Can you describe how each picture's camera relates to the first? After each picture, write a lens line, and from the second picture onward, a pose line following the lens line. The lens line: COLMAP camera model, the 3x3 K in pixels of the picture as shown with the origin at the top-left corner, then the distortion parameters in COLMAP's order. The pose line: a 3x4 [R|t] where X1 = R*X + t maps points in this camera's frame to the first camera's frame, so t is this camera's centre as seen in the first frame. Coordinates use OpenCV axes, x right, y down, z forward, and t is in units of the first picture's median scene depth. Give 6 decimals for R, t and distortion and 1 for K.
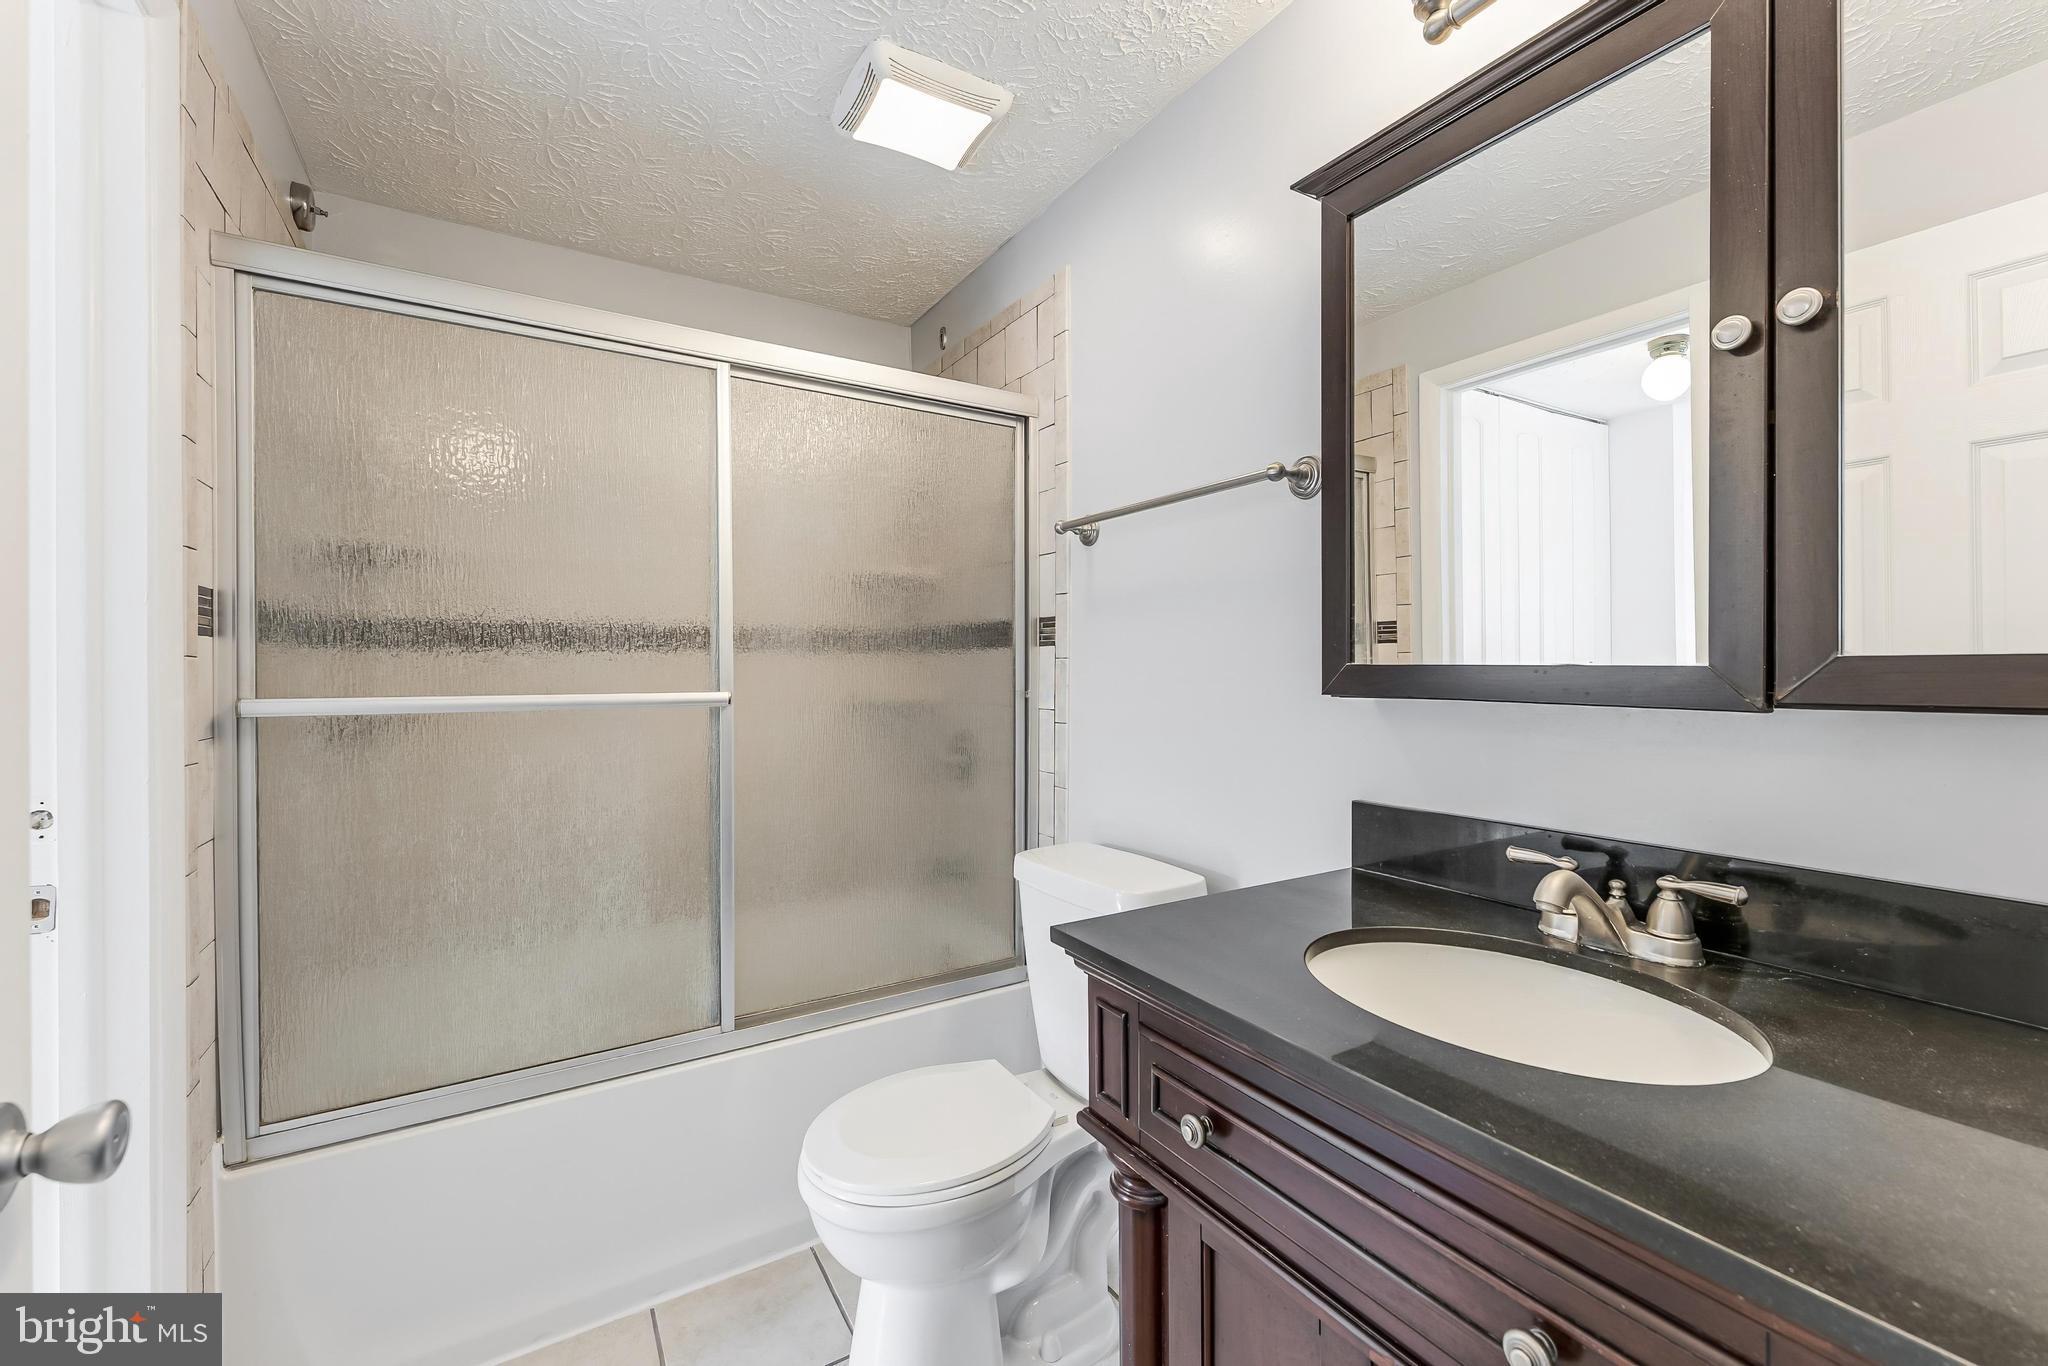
lens RADIAL K [[828.5, 0, 1026.6], [0, 828.5, 675.9], [0, 0, 1]] dist [-0.003188, -0.000627]
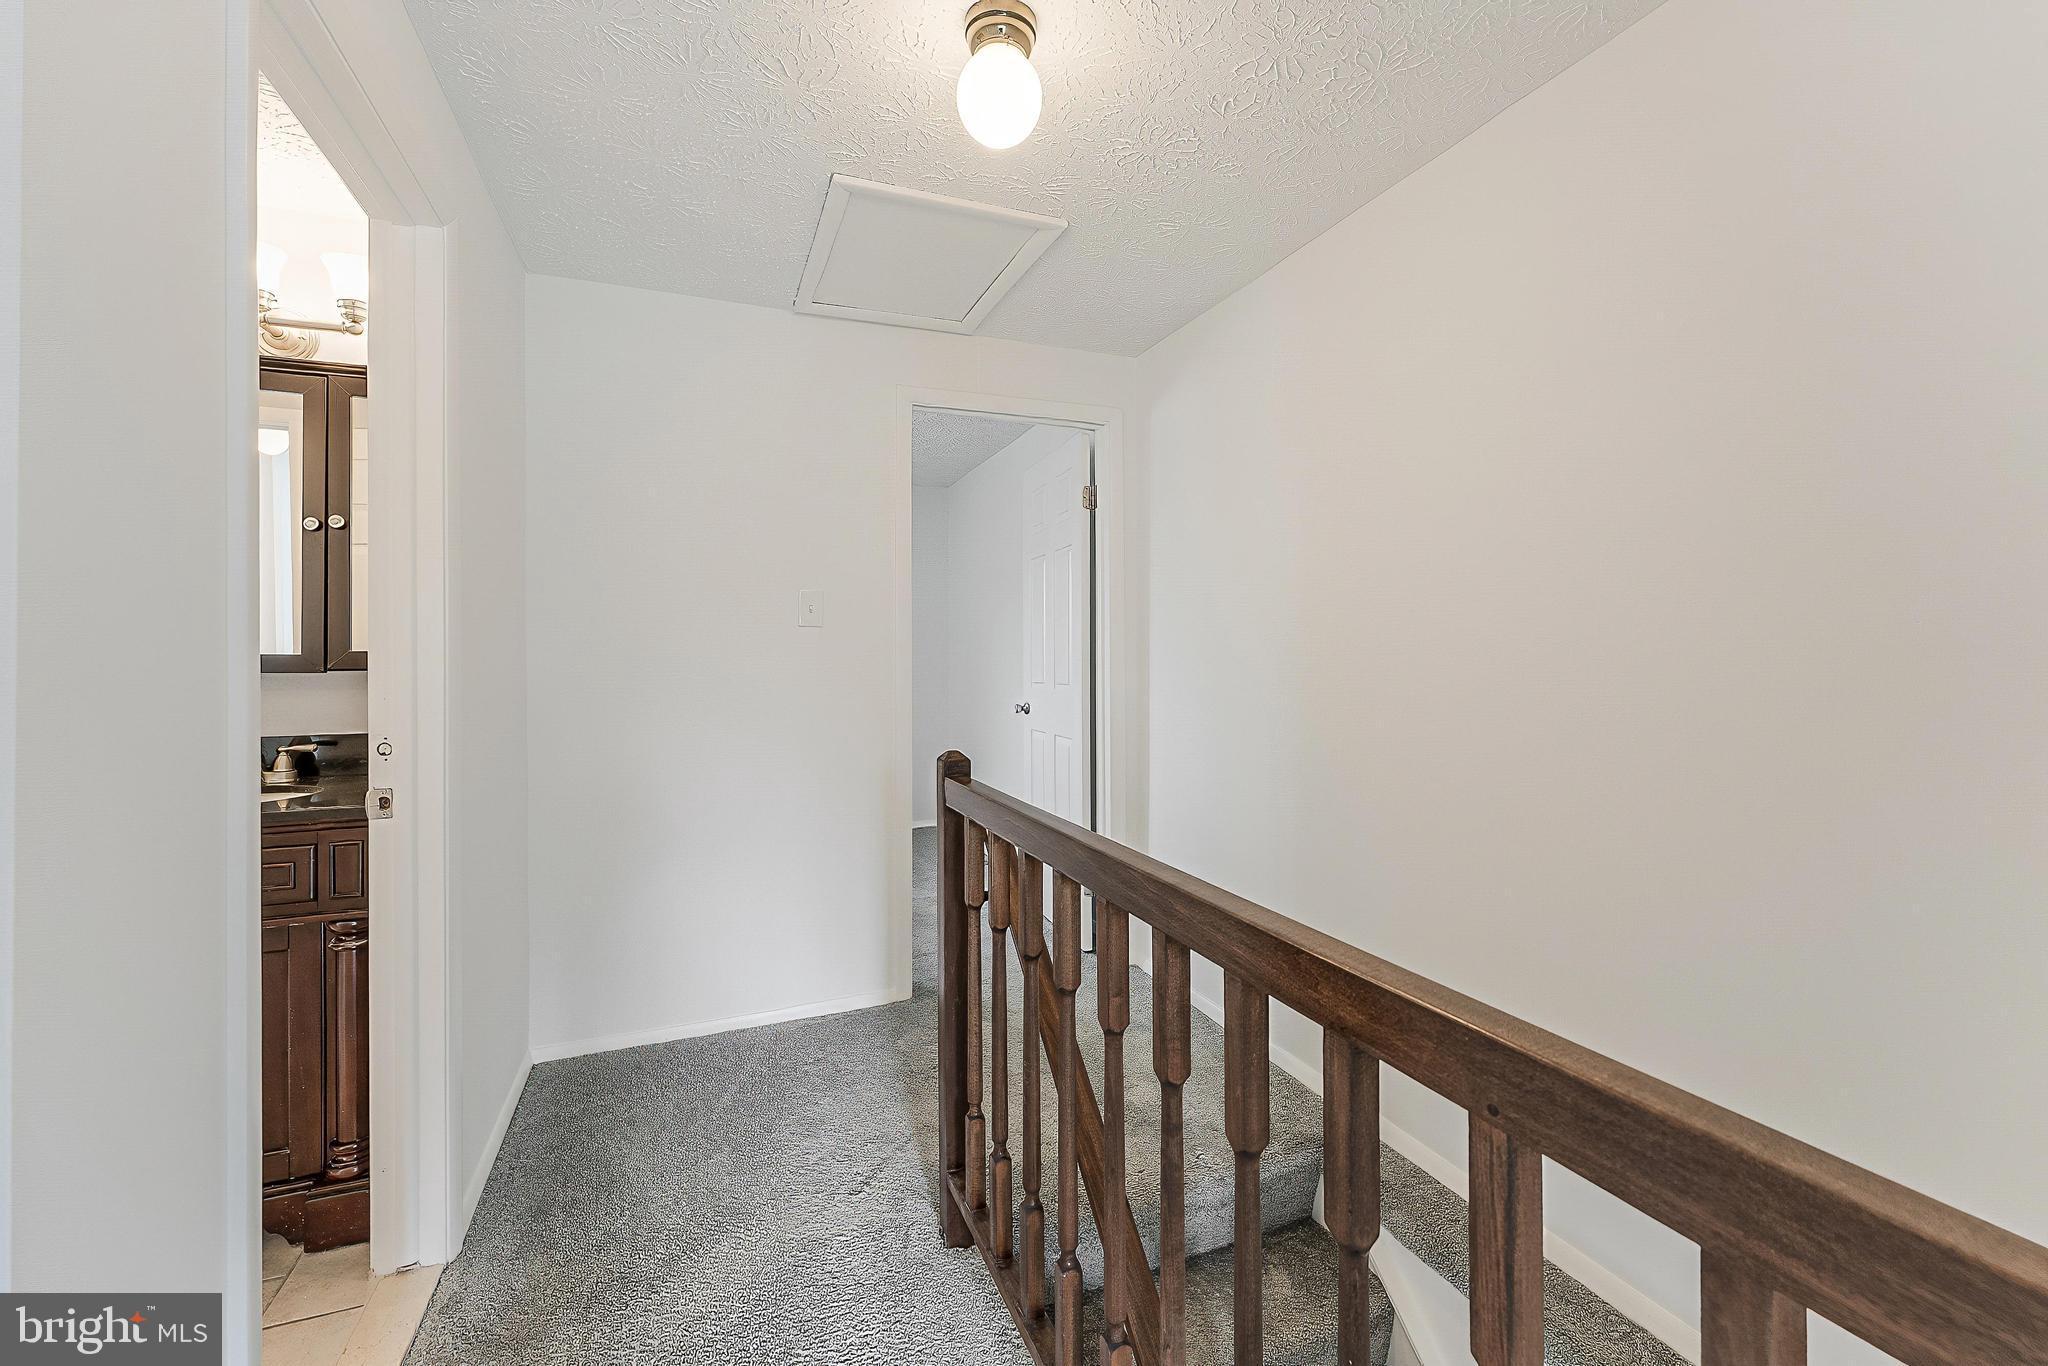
lens RADIAL K [[828.5, 0, 1007.5], [0, 828.5, 661.3], [0, 0, 1]] dist [-0.003188, -0.000627]
pose [[0.172838, 0.003703, 0.984943, -1.277719], [-0.001575, 0.999993, -0.003483, 0.012439], [-0.984949, -0.000949, 0.172843, -1.549298]]
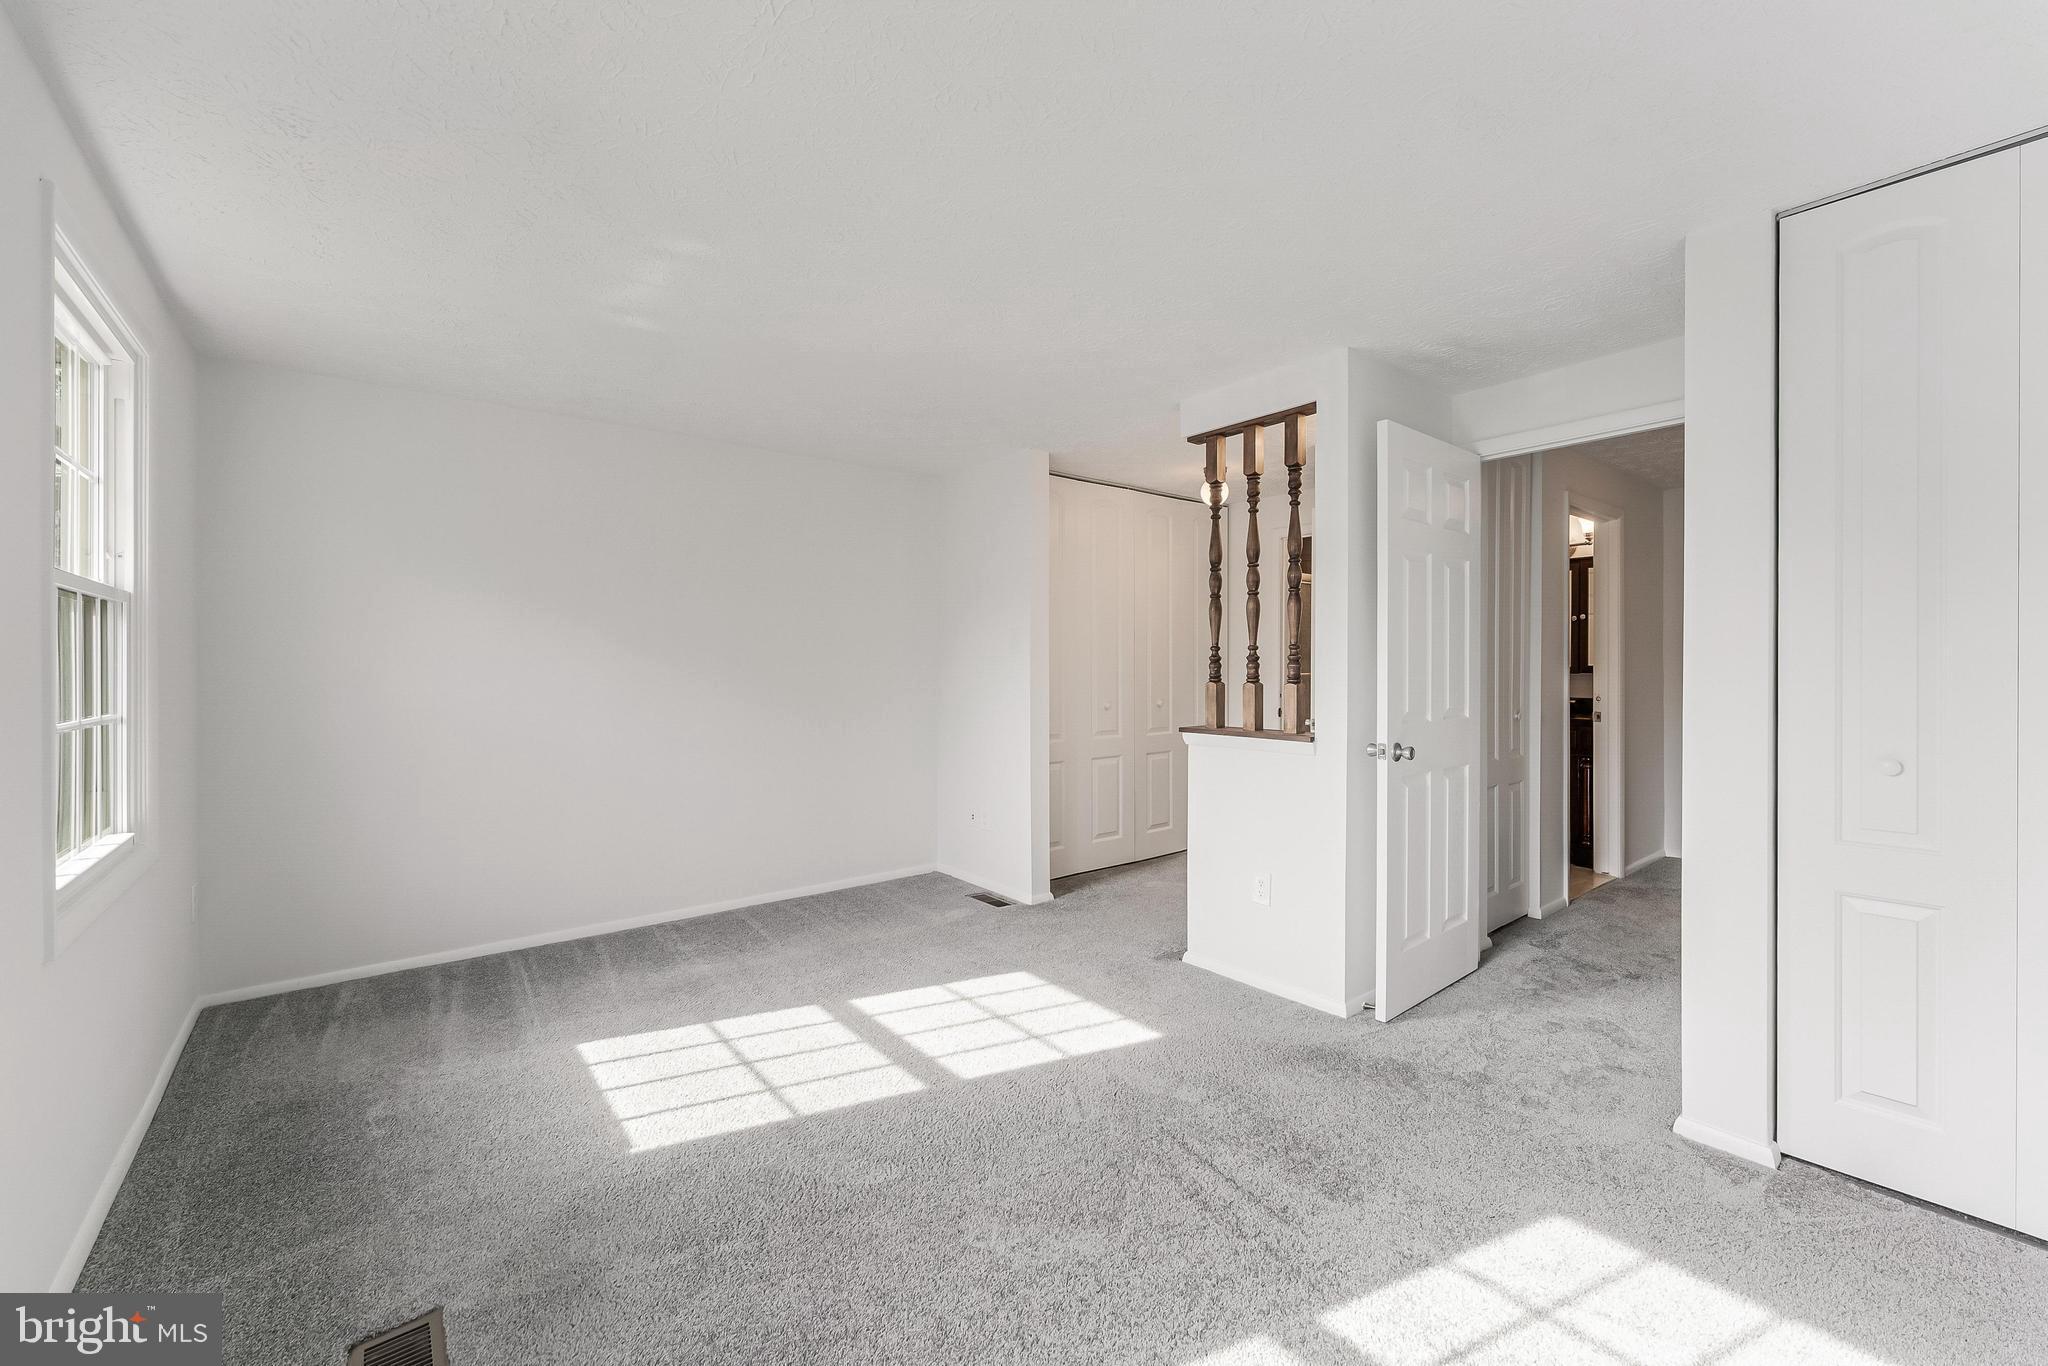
lens RADIAL K [[828.5, 0, 1025.2], [0, 828.5, 666.4], [0, 0, 1]] dist [-0.003188, -0.000627]
pose [[0.992070, 0.006014, 0.125544, -4.603186], [-0.006100, 0.999981, 0.000300, 0.009366], [-0.125540, -0.001064, 0.992088, -5.328878]]
